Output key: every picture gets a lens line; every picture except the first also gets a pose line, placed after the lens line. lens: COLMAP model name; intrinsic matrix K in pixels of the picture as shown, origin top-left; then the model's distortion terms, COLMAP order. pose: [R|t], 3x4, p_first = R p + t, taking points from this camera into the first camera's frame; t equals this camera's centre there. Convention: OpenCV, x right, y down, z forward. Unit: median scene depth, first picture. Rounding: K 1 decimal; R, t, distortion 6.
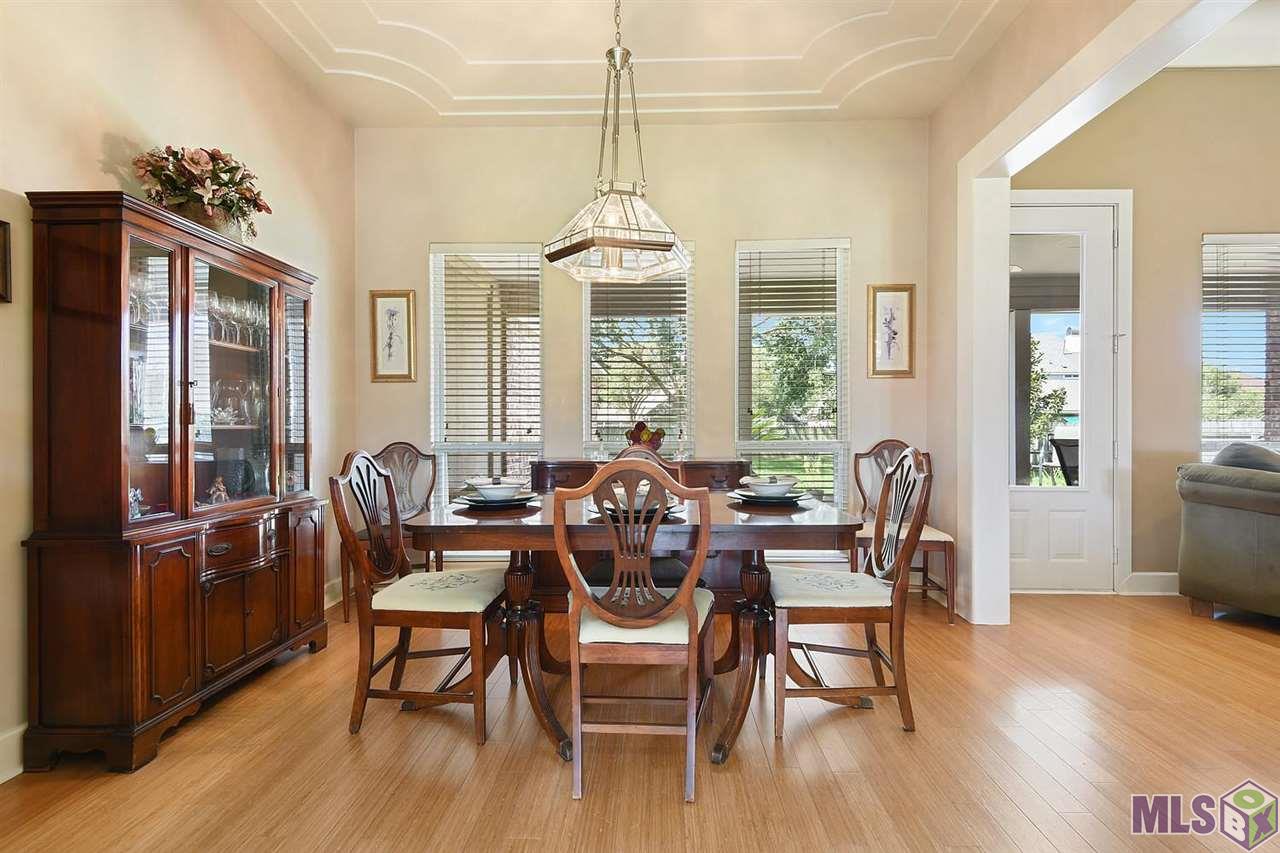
lens RADIAL K [[591.3, 0, 643.6], [0, 591.3, 430.7], [0, 0, 1]] dist [-0.001987, -0.000432]
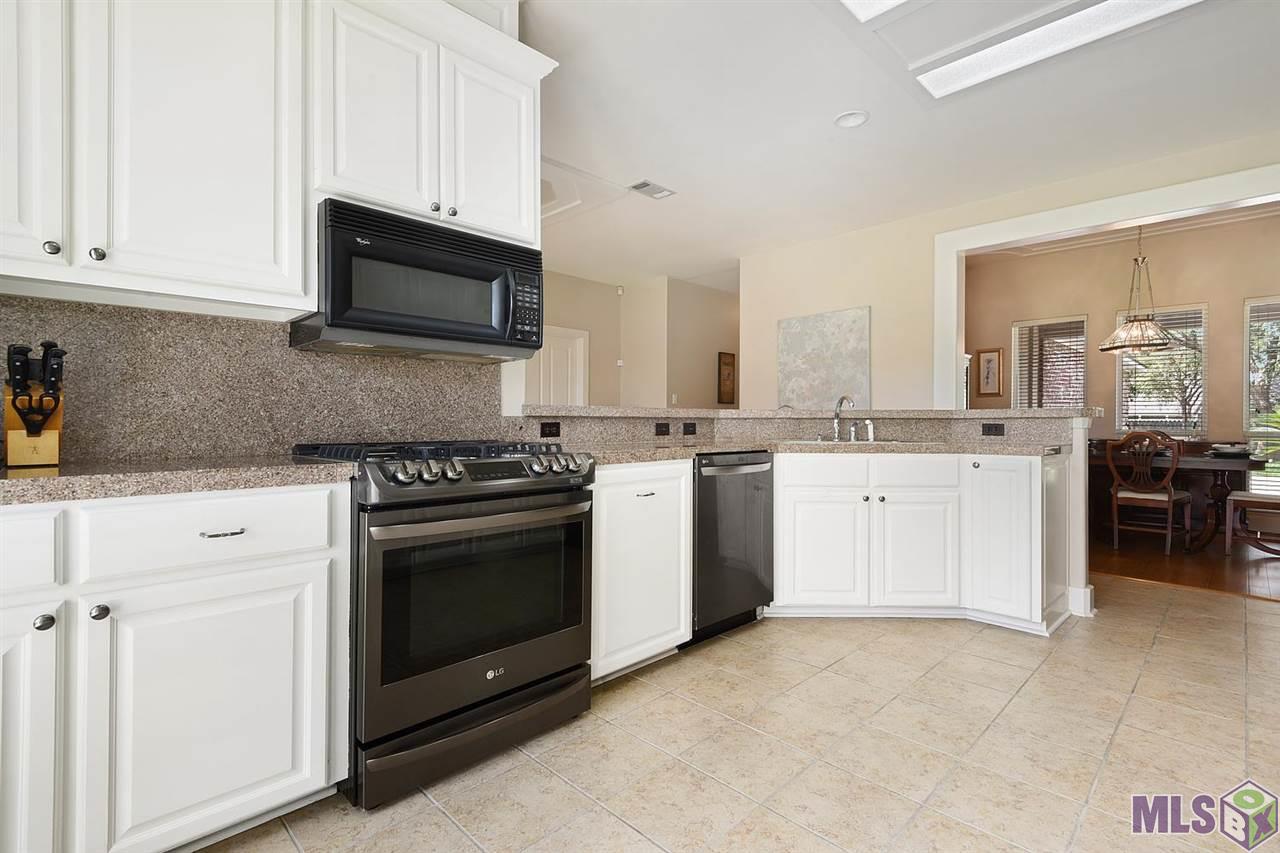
lens RADIAL K [[591.3, 0, 643.7], [0, 591.3, 425.4], [0, 0, 1]] dist [-0.001987, -0.000432]
pose [[0.727453, 0.009881, -0.686087, 0.136143], [-0.005322, 0.999947, 0.008758, 0.000378], [0.686137, -0.002720, 0.727467, -2.015039]]
